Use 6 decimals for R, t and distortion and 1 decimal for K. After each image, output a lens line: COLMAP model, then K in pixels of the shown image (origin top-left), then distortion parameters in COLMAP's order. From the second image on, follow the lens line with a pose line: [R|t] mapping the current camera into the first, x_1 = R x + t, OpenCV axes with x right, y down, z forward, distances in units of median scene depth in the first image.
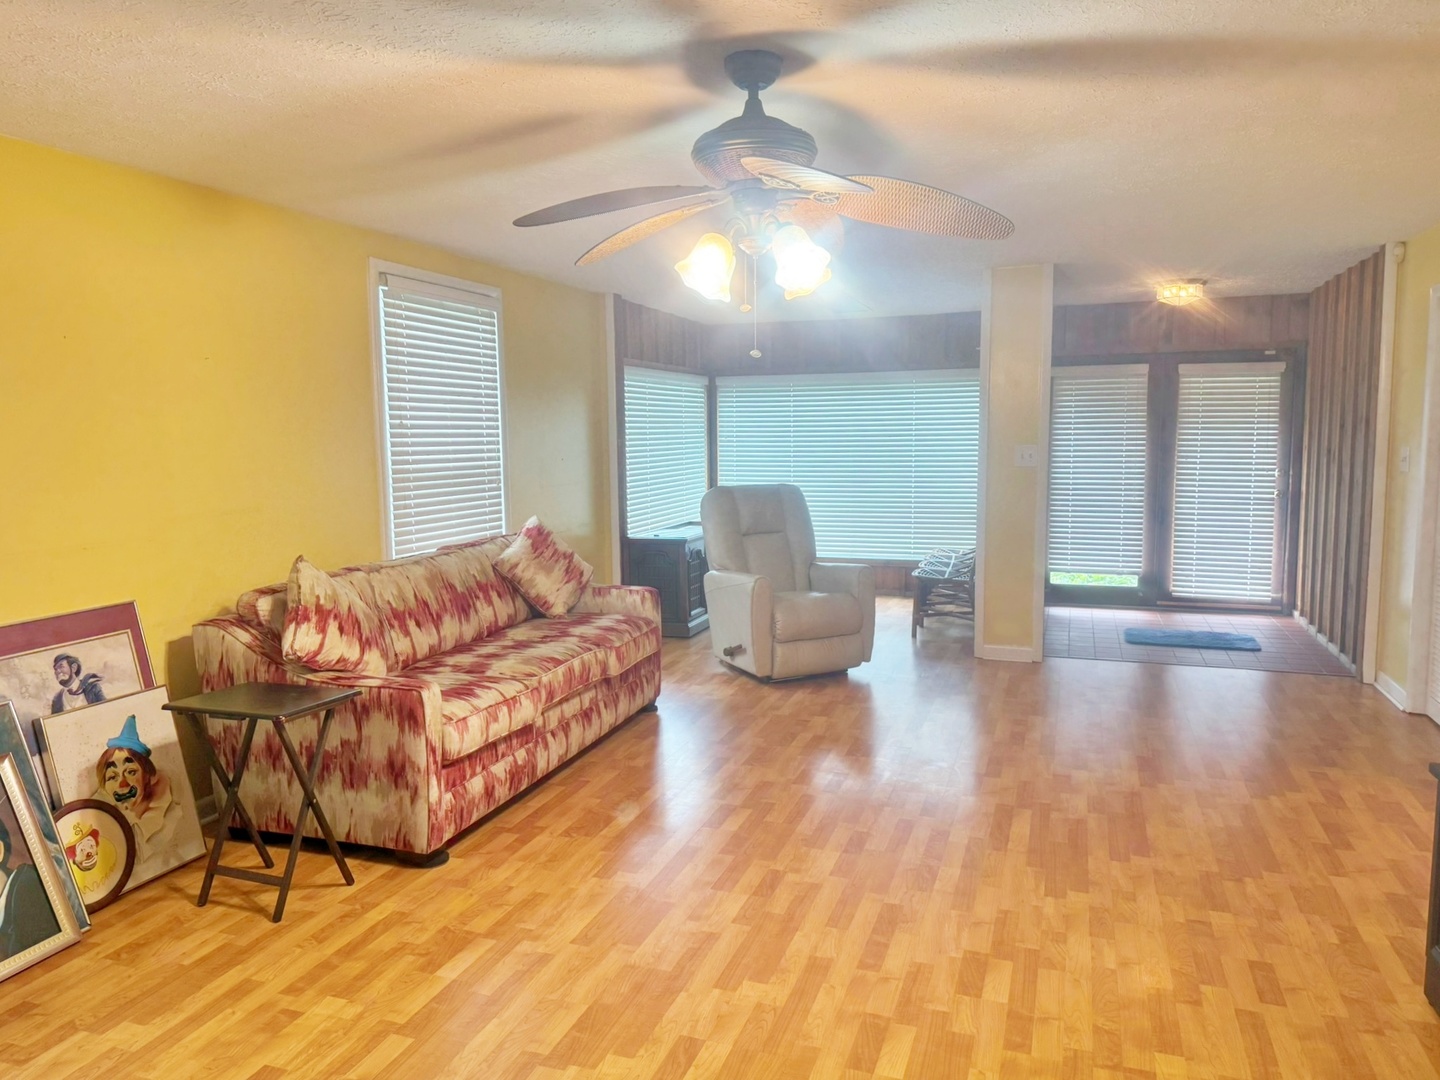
lens RADIAL K [[1036.2, 0, 725.9], [0, 1036.2, 536.0], [0, 0, 1]] dist [0.077509, -0.125894]
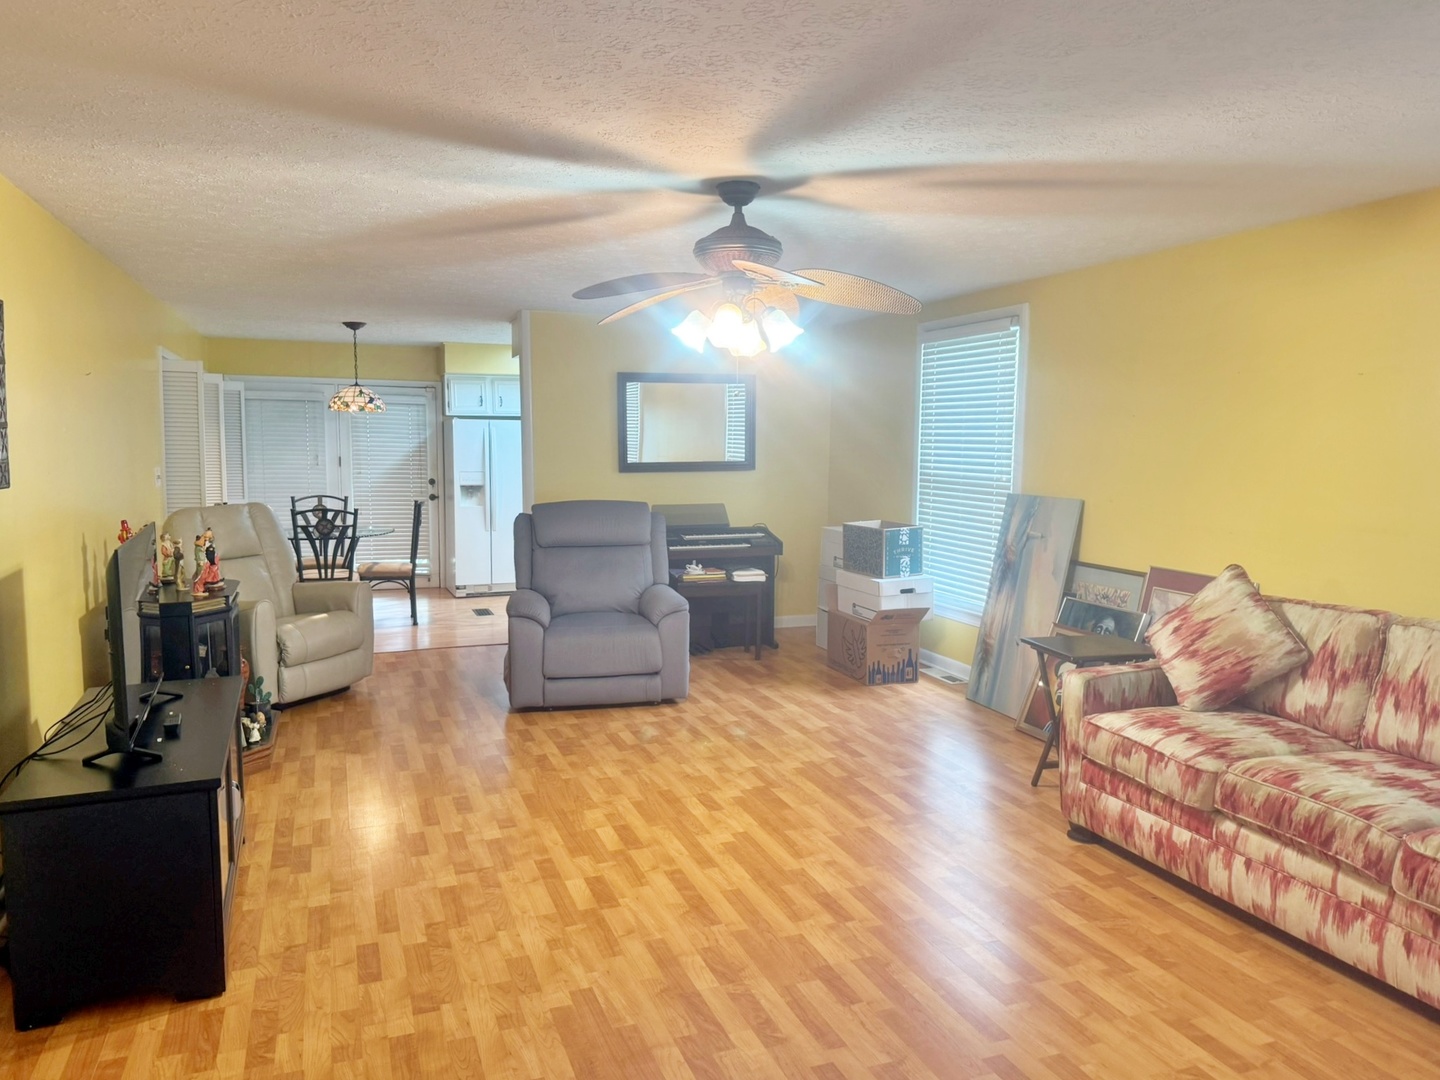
lens RADIAL K [[1000.6, 0, 720.0], [0, 1000.6, 540.0], [0, 0, 1]] dist [0.069184, -0.116100]
pose [[-0.769608, 0.076737, -0.633888, 0.620516], [-0.061187, 0.979320, 0.192841, -0.167145], [0.635578, 0.187198, -0.748998, 1.386445]]
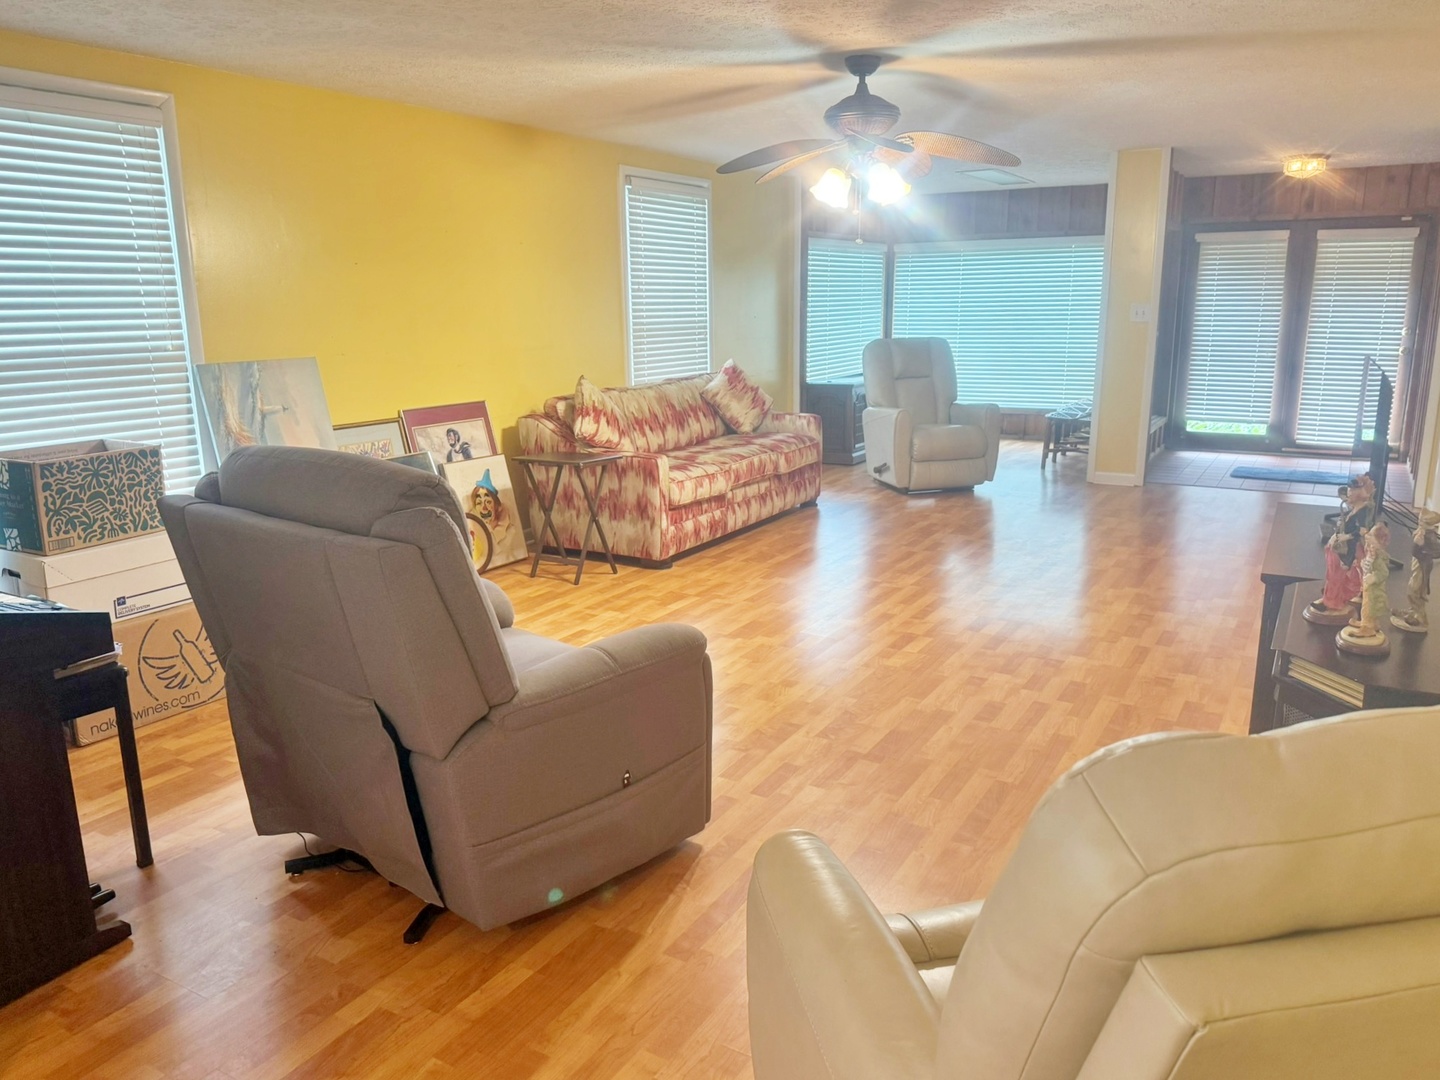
lens RADIAL K [[1071.4, 0, 720.0], [0, 1071.4, 540.0], [0, 0, 1]] dist [0.153373, -0.239017]
pose [[0.979852, 0.044777, -0.194640, 0.116166], [-0.021081, 0.992287, 0.122154, 0.060033], [0.198608, -0.115590, 0.973239, -0.538264]]
